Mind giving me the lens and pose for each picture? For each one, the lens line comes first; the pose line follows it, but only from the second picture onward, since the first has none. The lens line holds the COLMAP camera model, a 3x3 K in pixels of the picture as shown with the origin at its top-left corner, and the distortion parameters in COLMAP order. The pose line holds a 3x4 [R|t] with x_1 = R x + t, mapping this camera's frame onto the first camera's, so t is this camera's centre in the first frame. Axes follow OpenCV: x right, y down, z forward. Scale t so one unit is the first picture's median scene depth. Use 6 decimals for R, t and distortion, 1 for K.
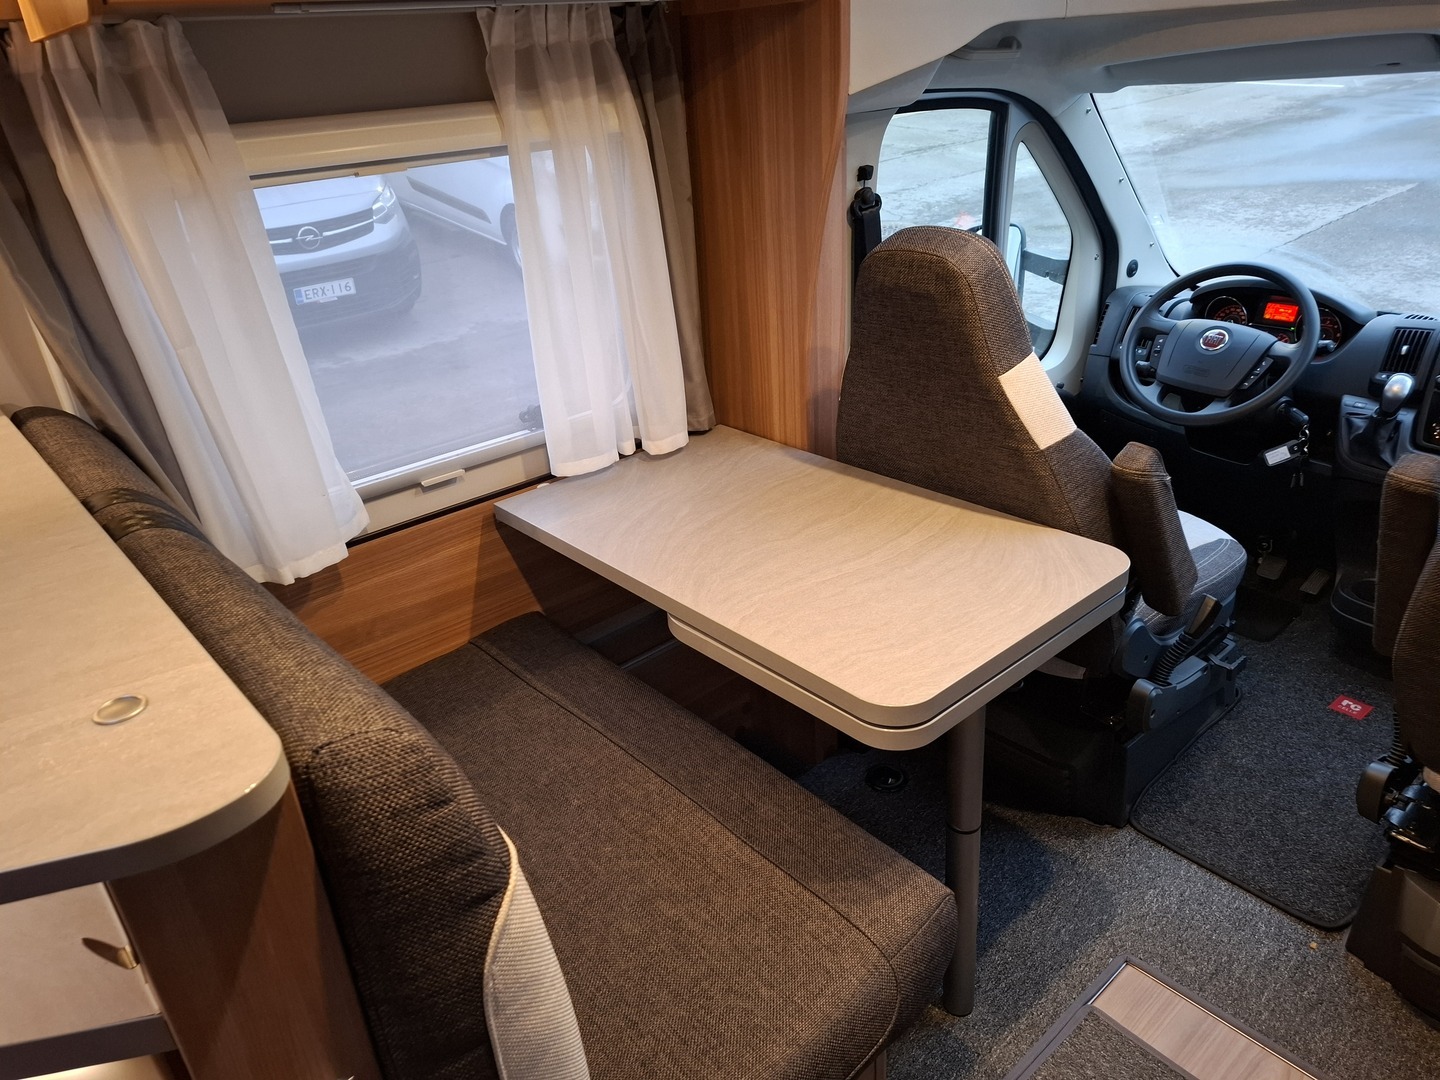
lens RADIAL K [[998.9, 0, 738.2], [0, 998.9, 552.7], [0, 0, 1]] dist [0.065200, -0.066335]
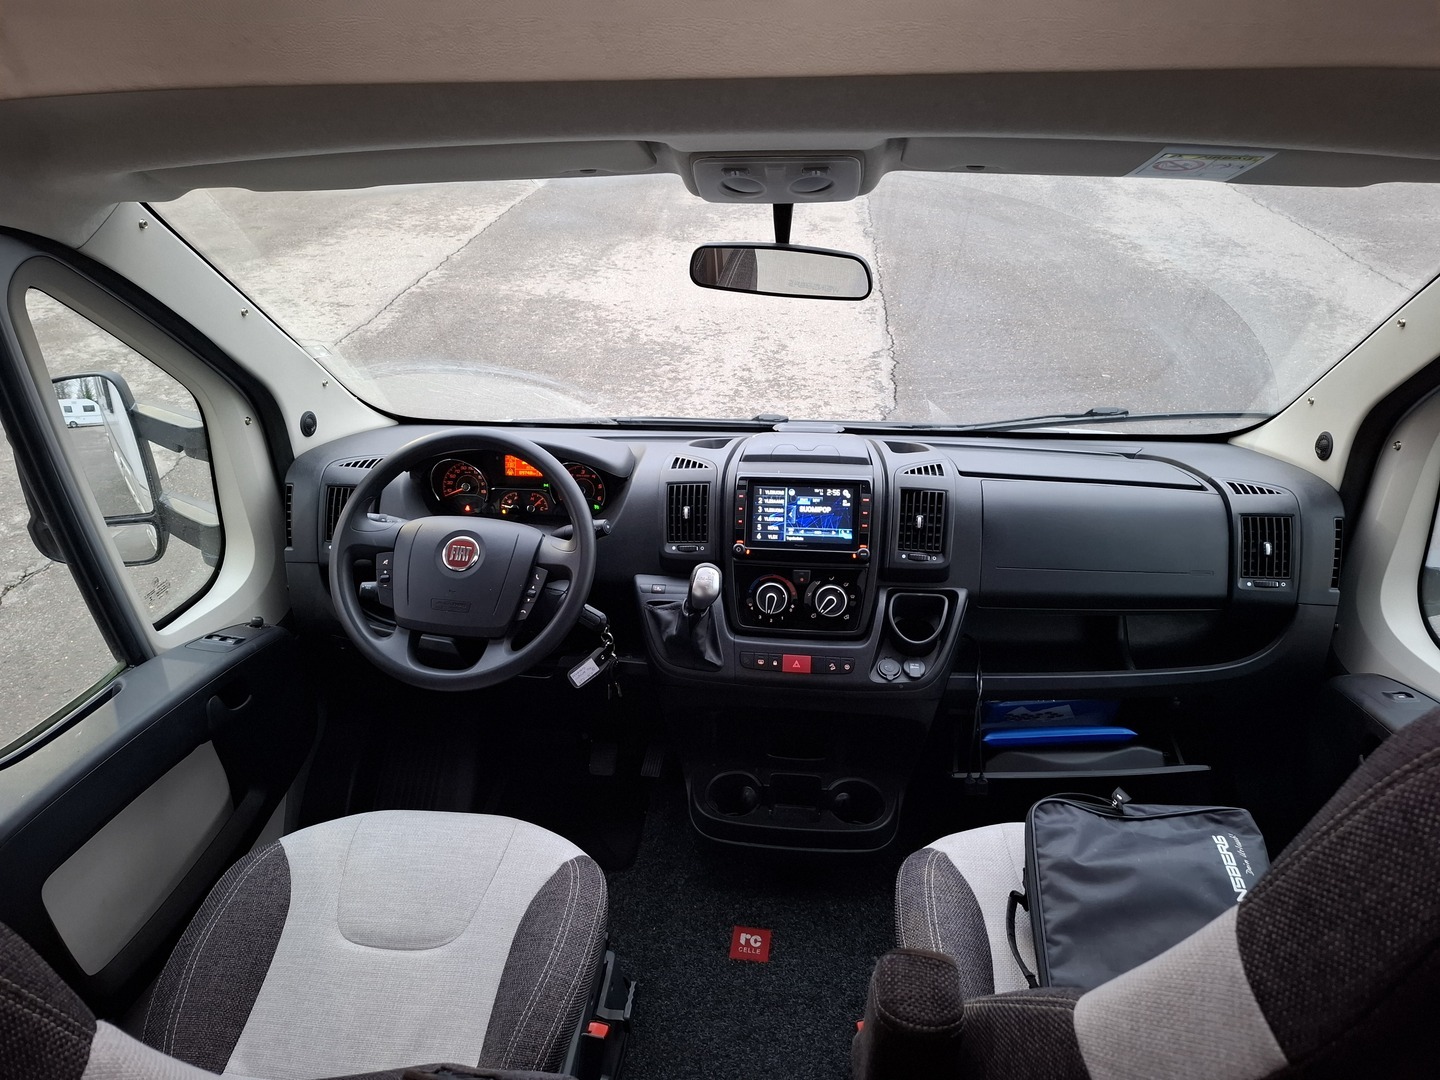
lens RADIAL K [[1002.0, 0, 720.0], [0, 1002.0, 540.0], [0, 0, 1]] dist [0.086809, -0.081422]
pose [[0.744408, -0.272953, 0.609387, 0.201936], [0.275980, 0.956804, 0.091436, -0.246327], [-0.608022, 0.100113, 0.787583, 0.383323]]
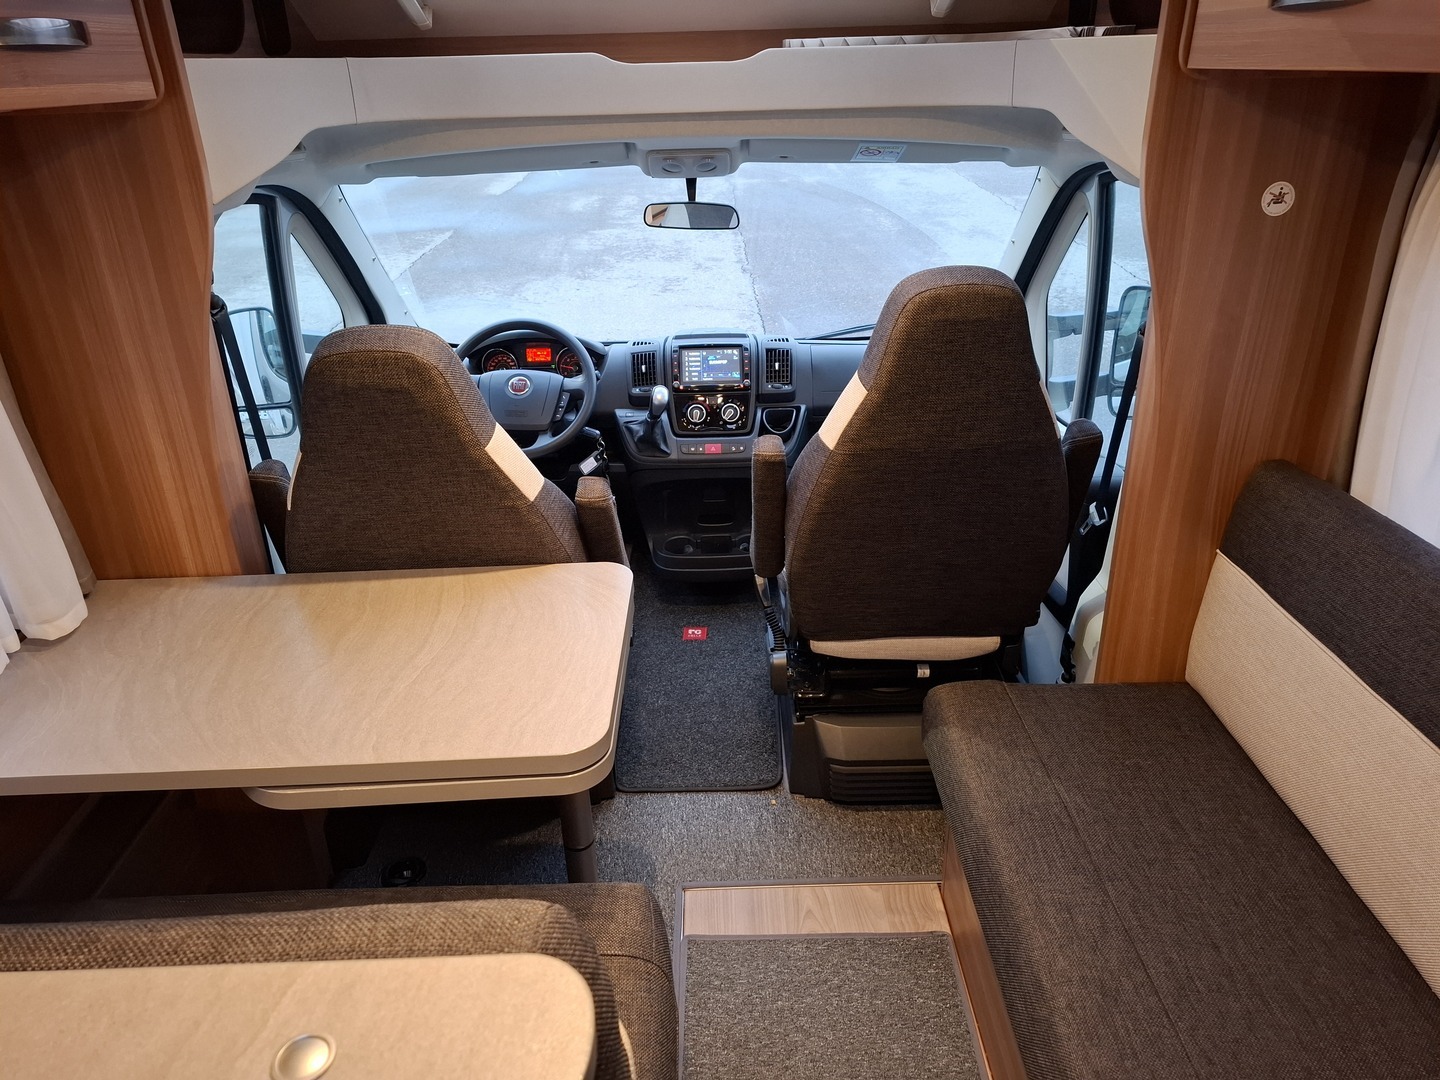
lens RADIAL K [[977.5, 0, 745.5], [0, 977.5, 526.6], [0, 0, 1]] dist [0.127268, -0.203460]
pose [[0.644762, -0.276030, 0.712804, -0.243261], [0.323545, 0.943418, 0.072673, -0.054759], [-0.692532, 0.183767, 0.697588, 0.039427]]
